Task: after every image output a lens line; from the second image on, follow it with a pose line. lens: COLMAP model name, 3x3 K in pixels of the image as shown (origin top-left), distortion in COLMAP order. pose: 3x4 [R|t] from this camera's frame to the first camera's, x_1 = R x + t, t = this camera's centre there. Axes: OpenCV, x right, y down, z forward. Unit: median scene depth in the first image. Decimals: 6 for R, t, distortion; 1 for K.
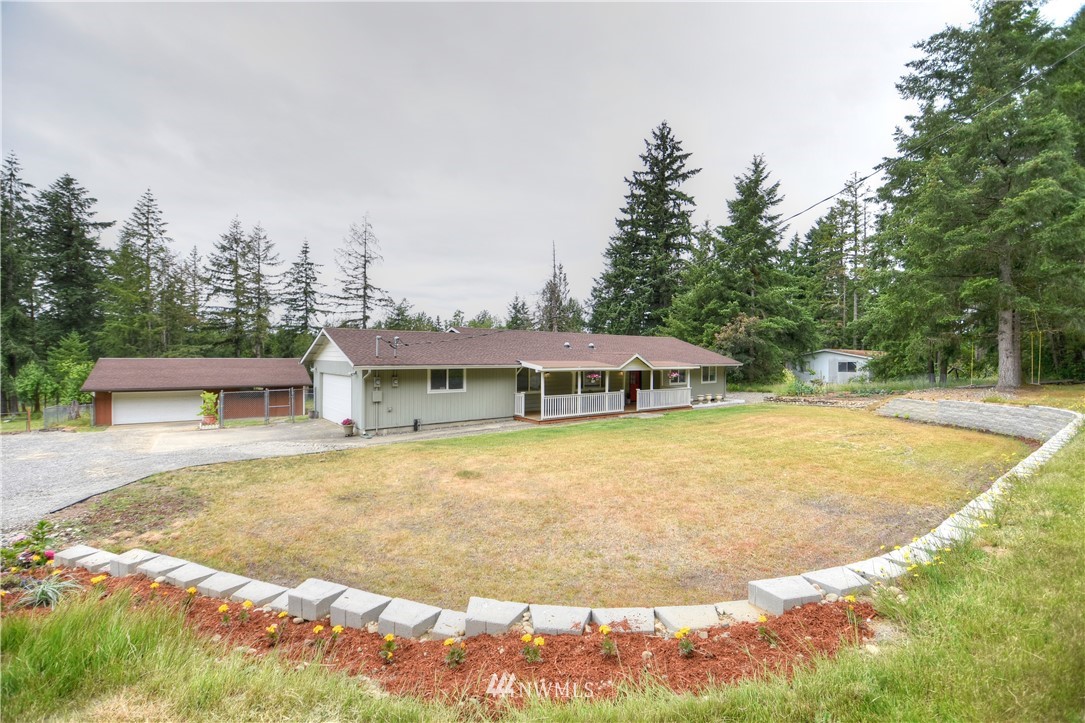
lens RADIAL K [[476.0, 0, 546.8], [0, 476.0, 362.9], [0, 0, 1]] dist [0.015936, -0.033864]
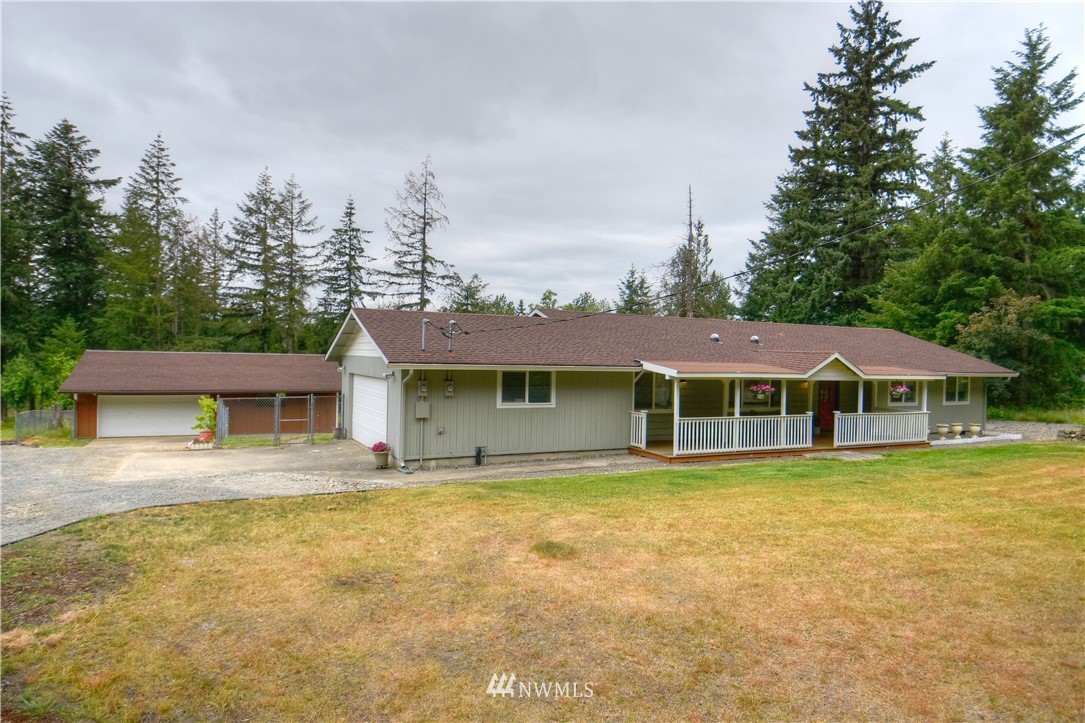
lens RADIAL K [[665.1, 0, 542.5], [0, 665.1, 361.5], [0, 0, 1]] dist [0.050246, -0.074289]
pose [[0.981307, 0.016036, -0.191781, -0.006131], [-0.017937, 0.999806, -0.008182, 0.002648], [0.191613, 0.011469, 0.981404, 0.046091]]
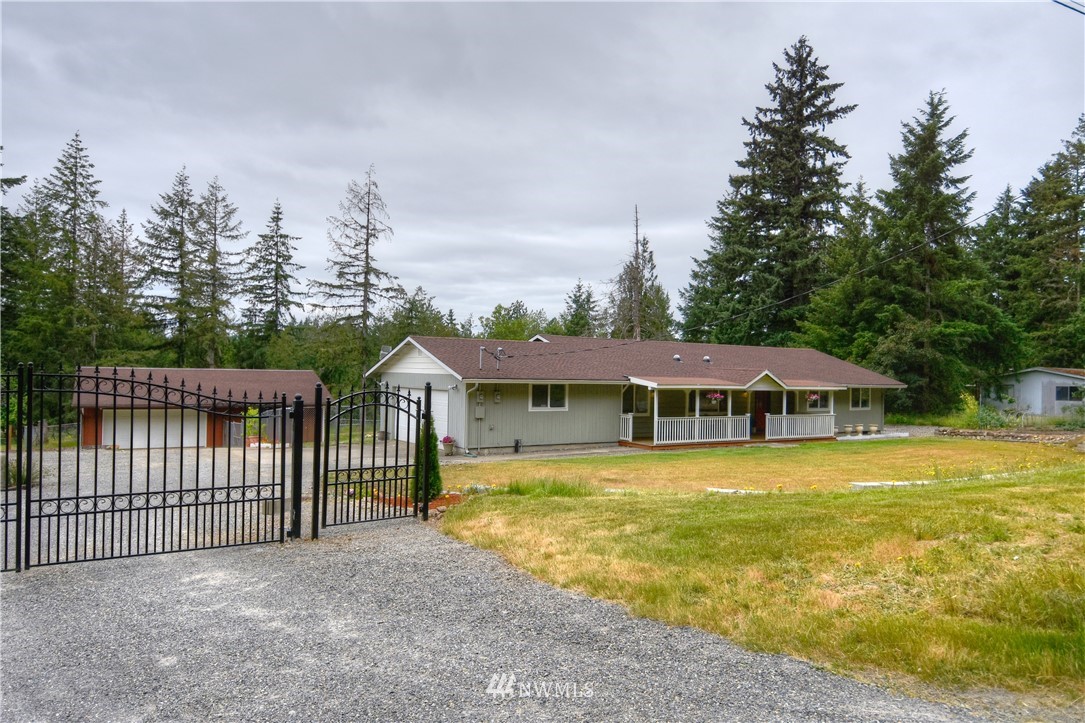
lens RADIAL K [[777.2, 0, 542.1], [0, 777.2, 374.7], [0, 0, 1]] dist [0.015154, -0.001853]
pose [[0.997232, 0.013742, -0.073067, -0.046803], [-0.014592, 0.999832, -0.011124, 0.004511], [0.072902, 0.012160, 0.997265, -0.172631]]
